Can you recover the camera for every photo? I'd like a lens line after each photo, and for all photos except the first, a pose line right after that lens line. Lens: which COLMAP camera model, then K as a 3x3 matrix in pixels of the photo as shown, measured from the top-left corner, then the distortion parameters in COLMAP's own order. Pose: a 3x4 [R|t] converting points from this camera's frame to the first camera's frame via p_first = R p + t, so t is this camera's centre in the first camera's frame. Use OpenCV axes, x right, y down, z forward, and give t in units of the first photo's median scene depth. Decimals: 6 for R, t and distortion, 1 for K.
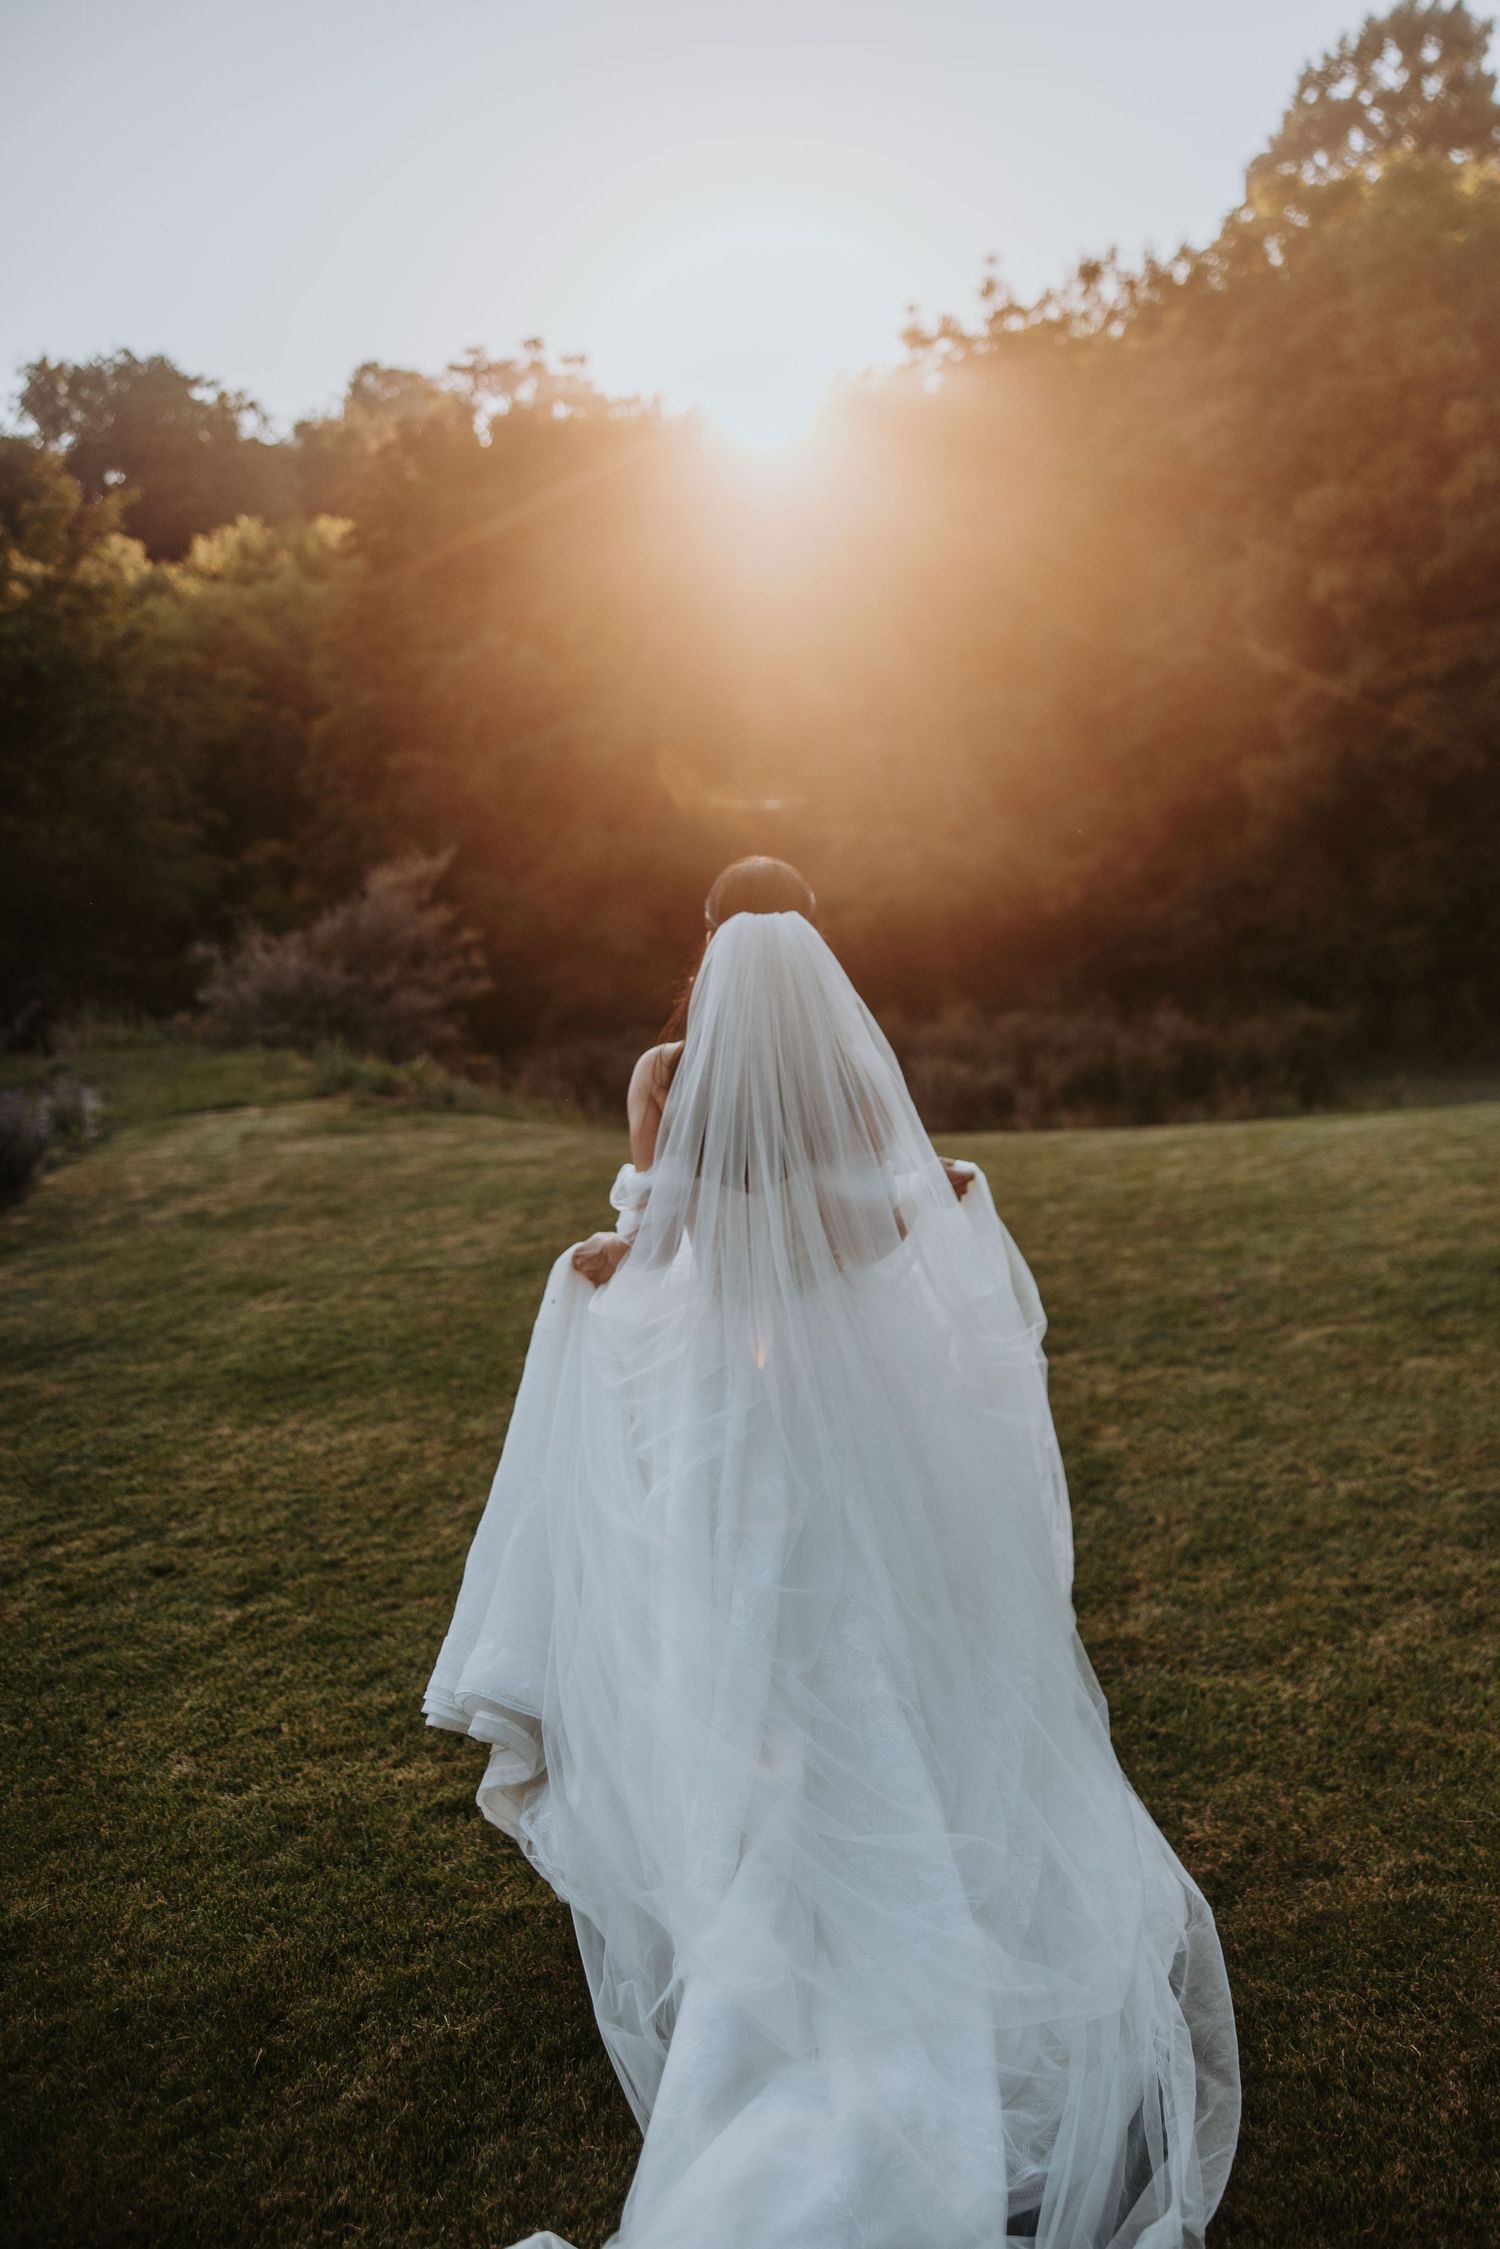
lens RADIAL K [[1874.7, 0, 764.0], [0, 1874.7, 1110.4], [0, 0, 1]] dist [0.009474, 0.007071]
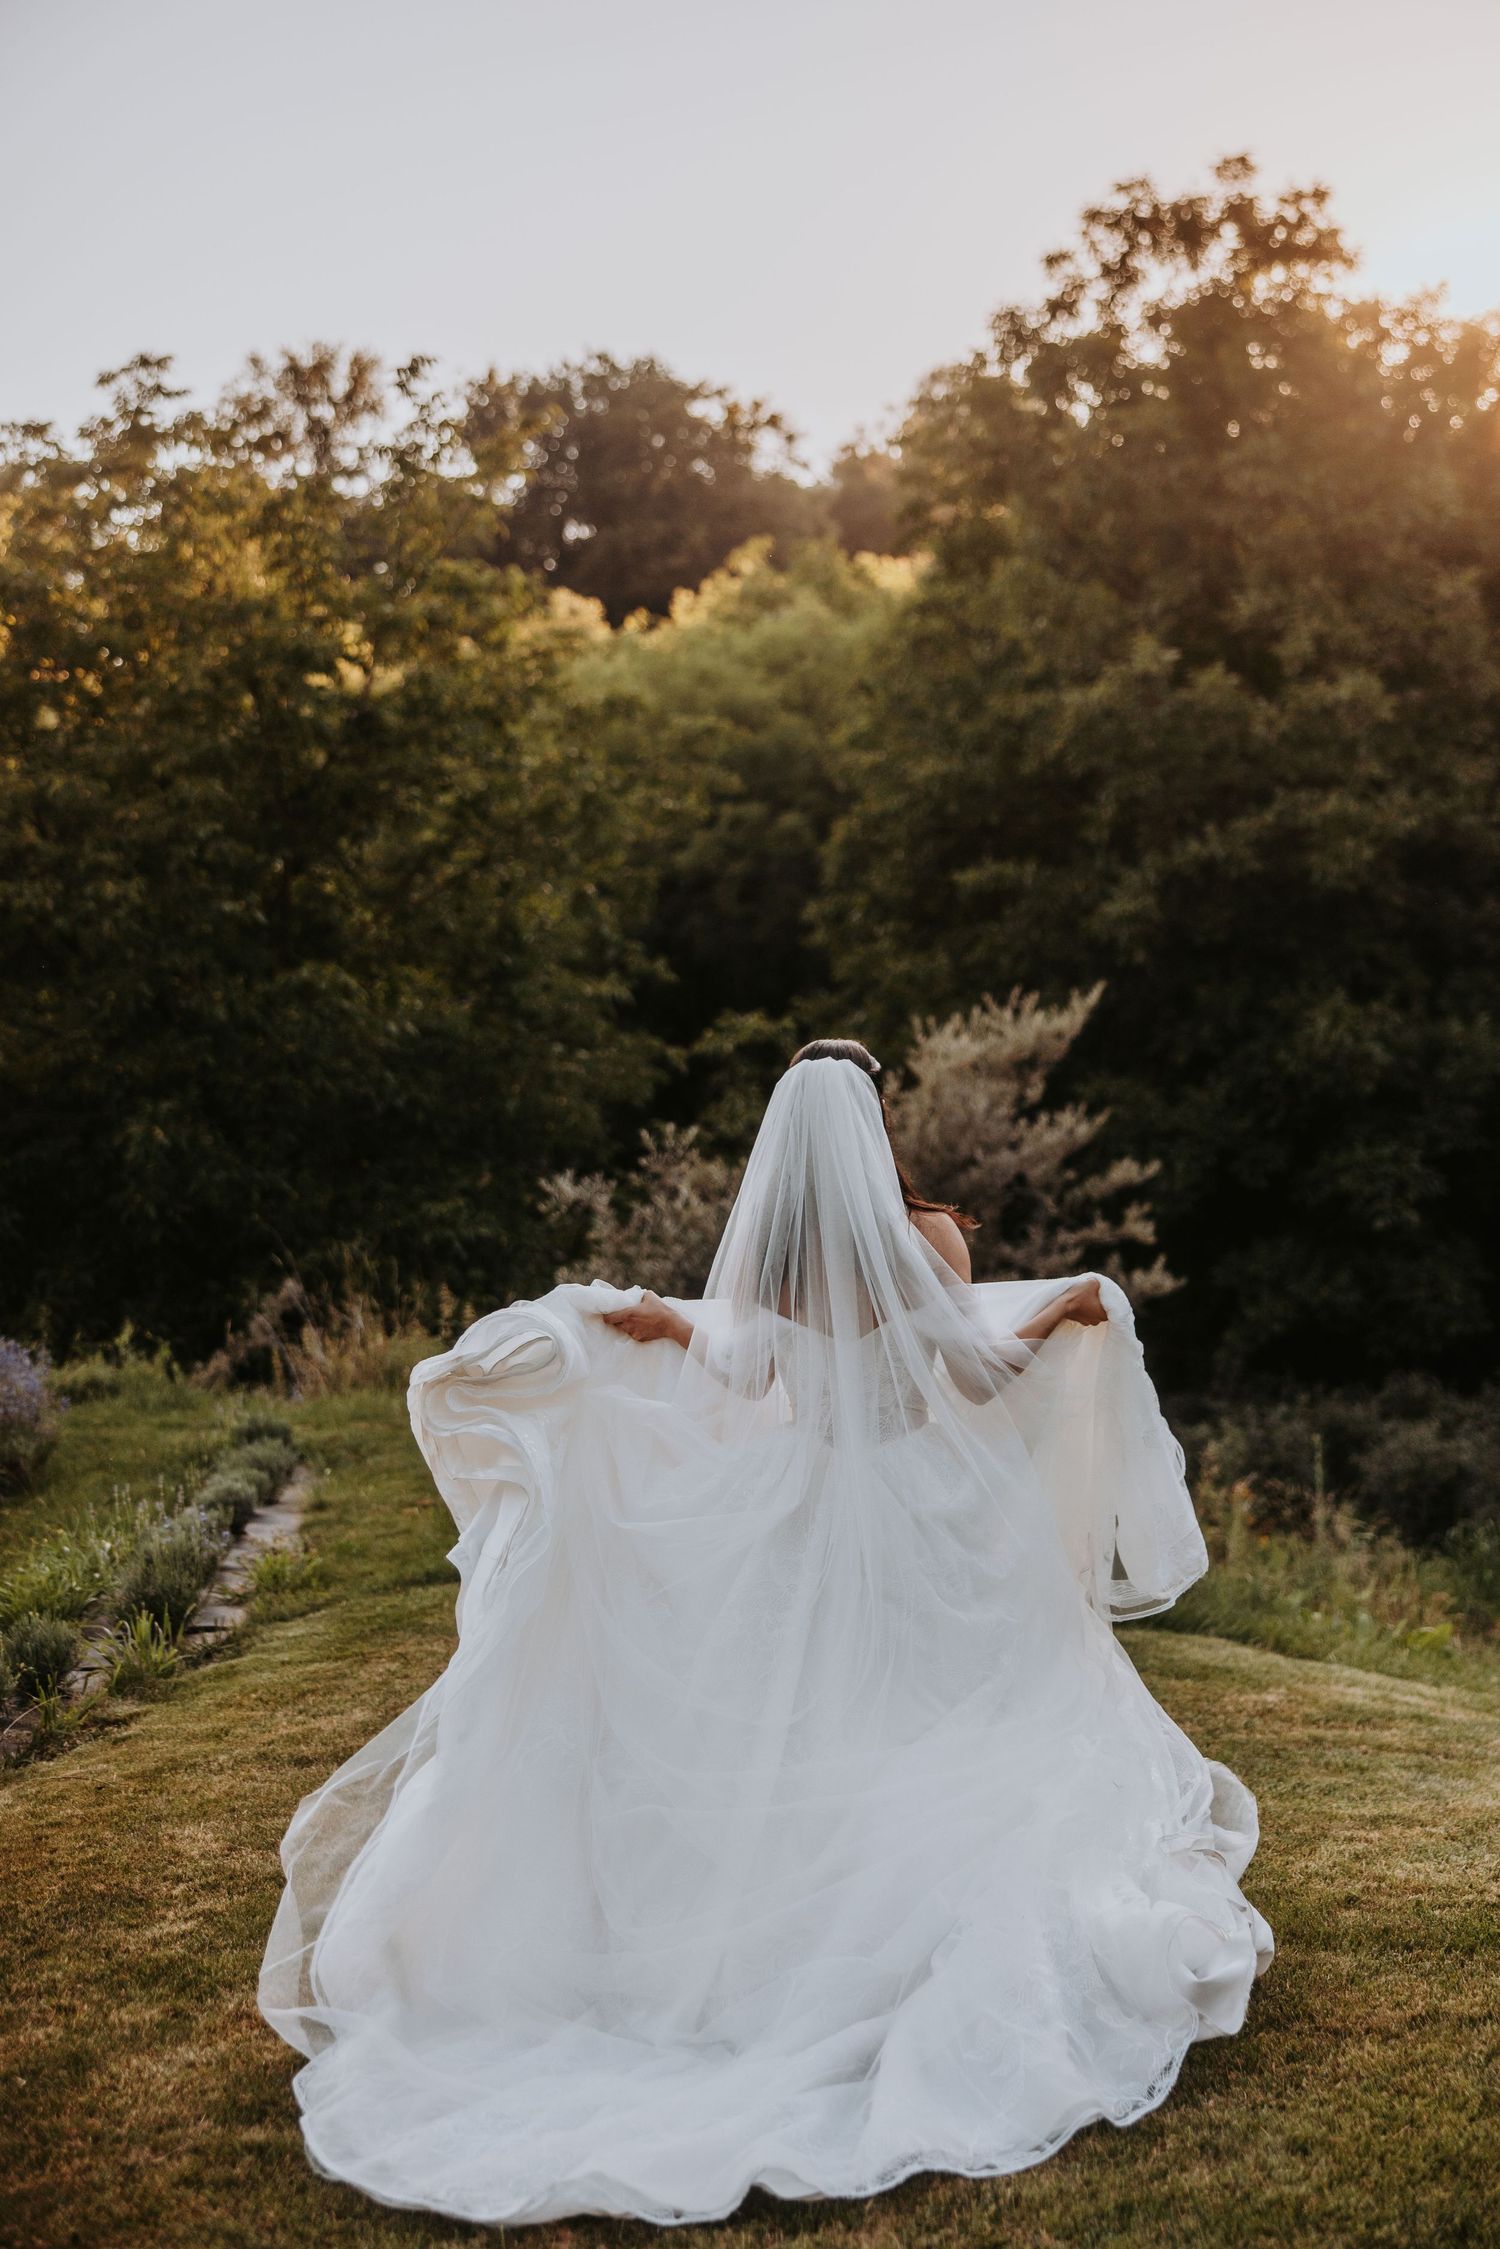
lens RADIAL K [[2594.6, 0, 779.4], [0, 2594.6, 1126.4], [0, 0, 1]] dist [0.009696, 0.000000]
pose [[0.967343, 0.015344, -0.253006, -0.082415], [-0.047204, 0.991610, -0.120341, -0.024332], [0.249037, 0.128354, 0.959951, 0.378889]]
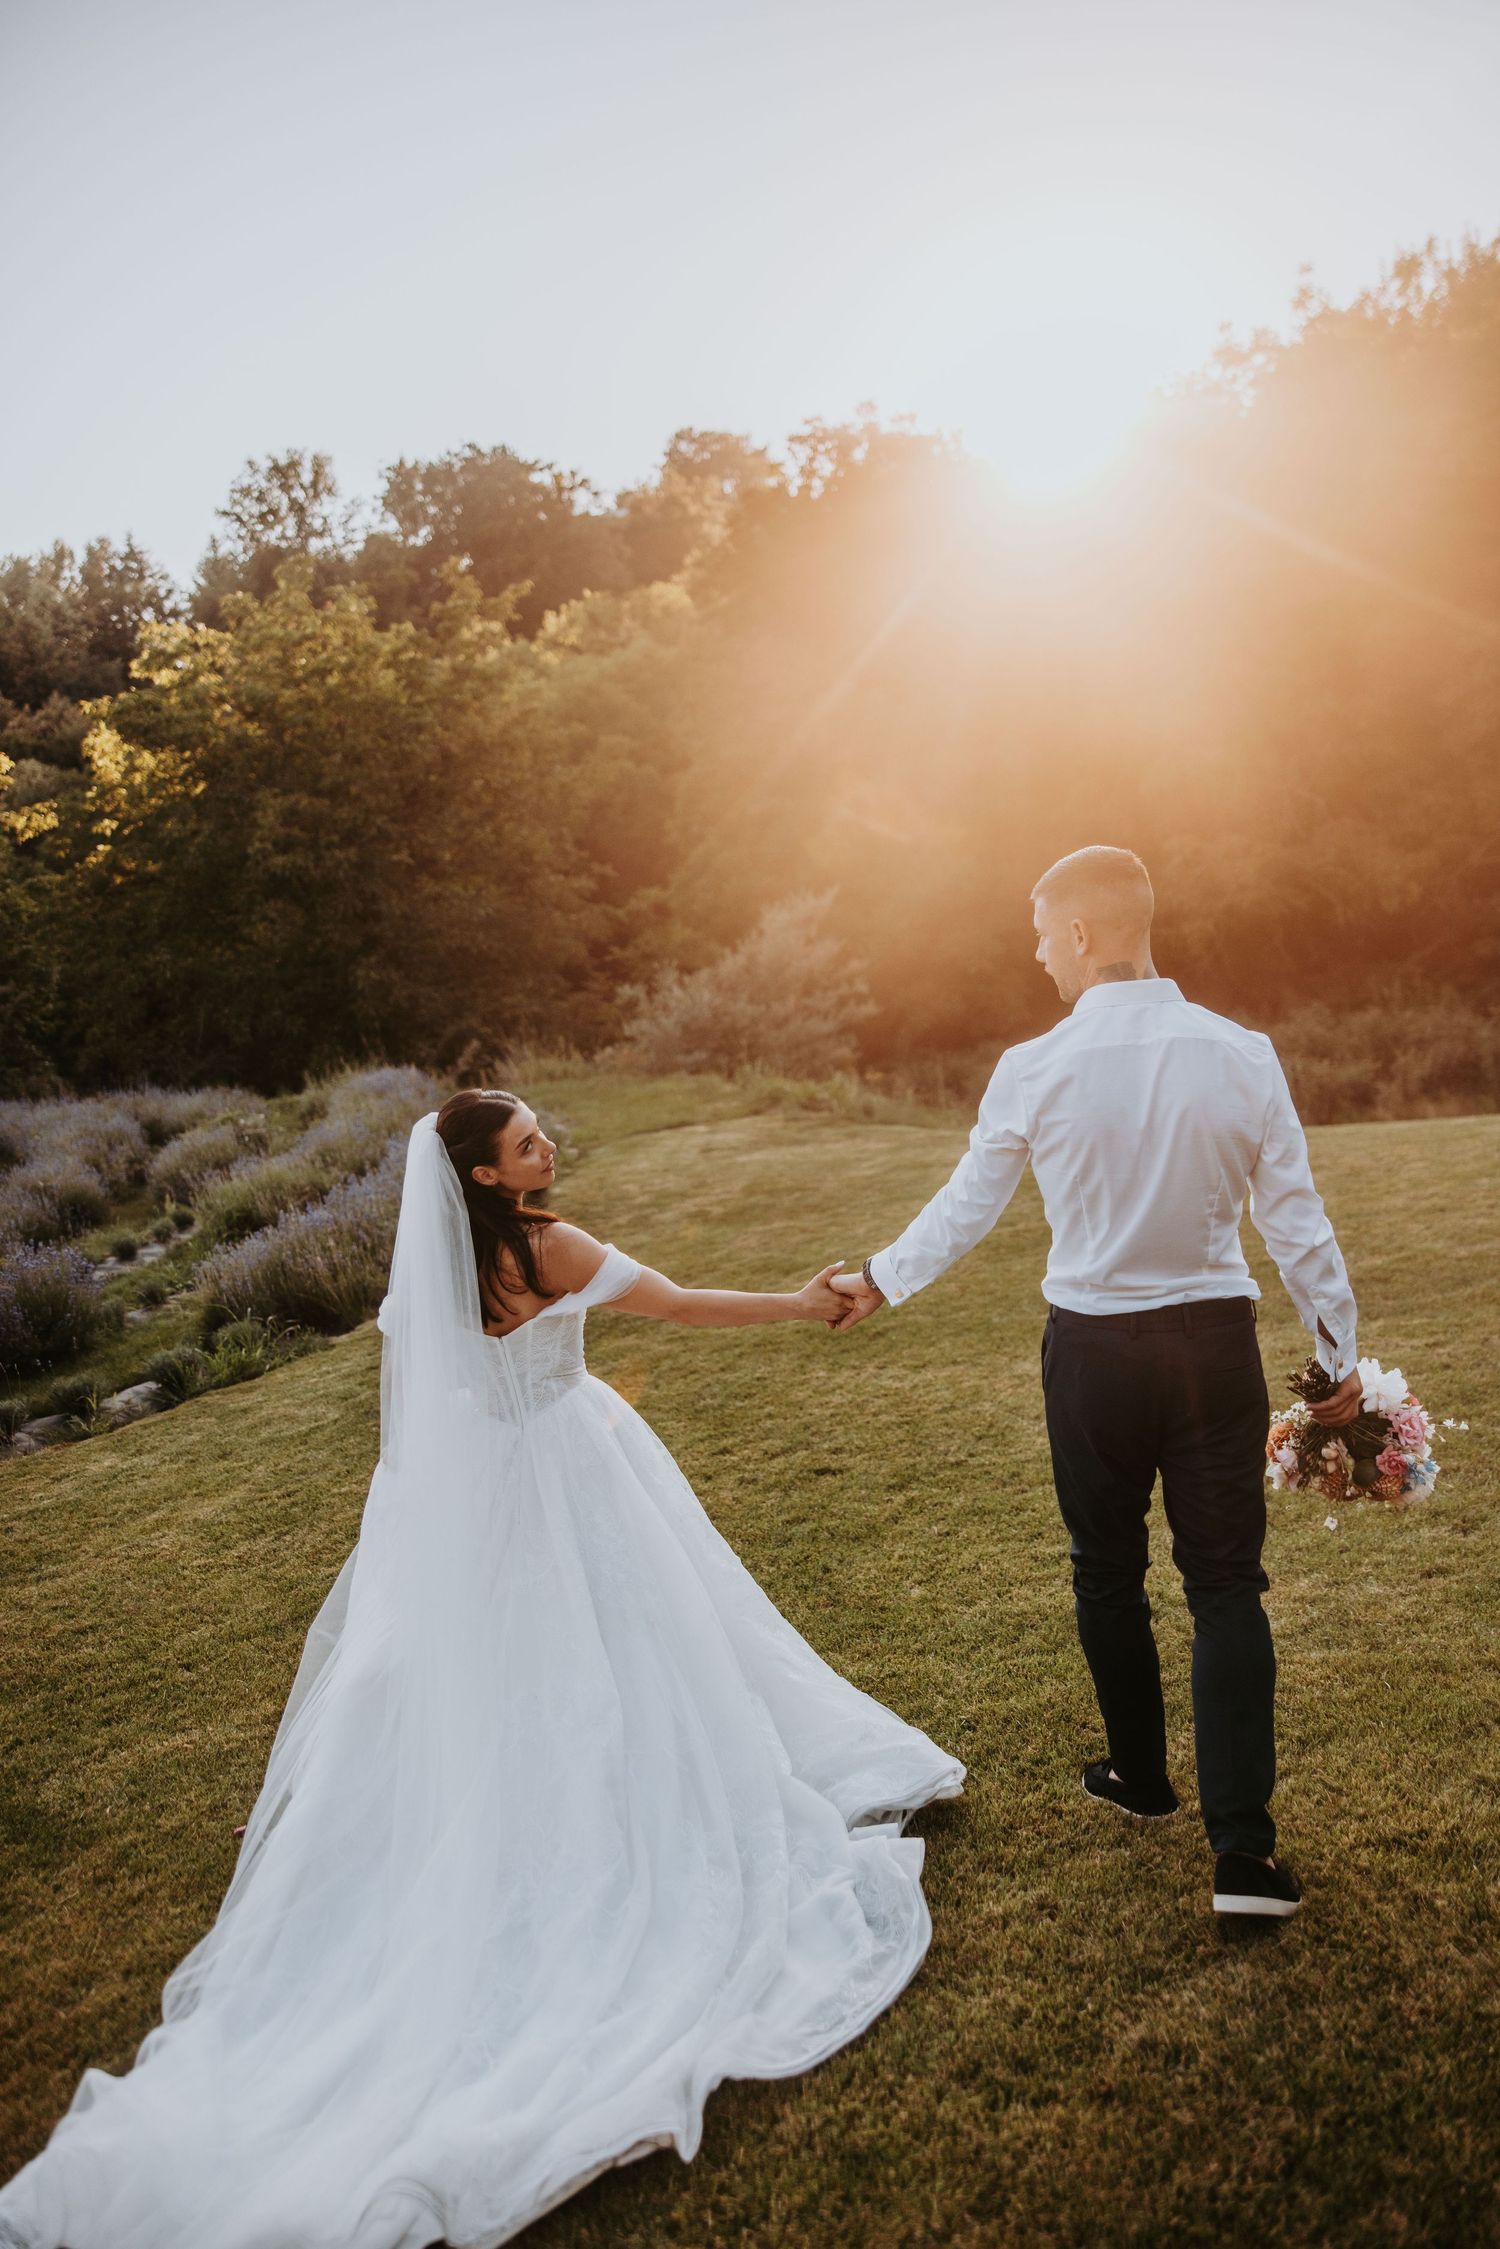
lens RADIAL K [[1782.4, 0, 728.2], [0, 1782.4, 1222.0], [0, 0, 1]] dist [-0.001309, 0.023661]
pose [[0.983056, -0.027897, -0.181169, -0.045947], [0.037952, 0.997911, 0.052275, 0.001103], [0.179332, -0.058265, 0.982062, -0.066779]]
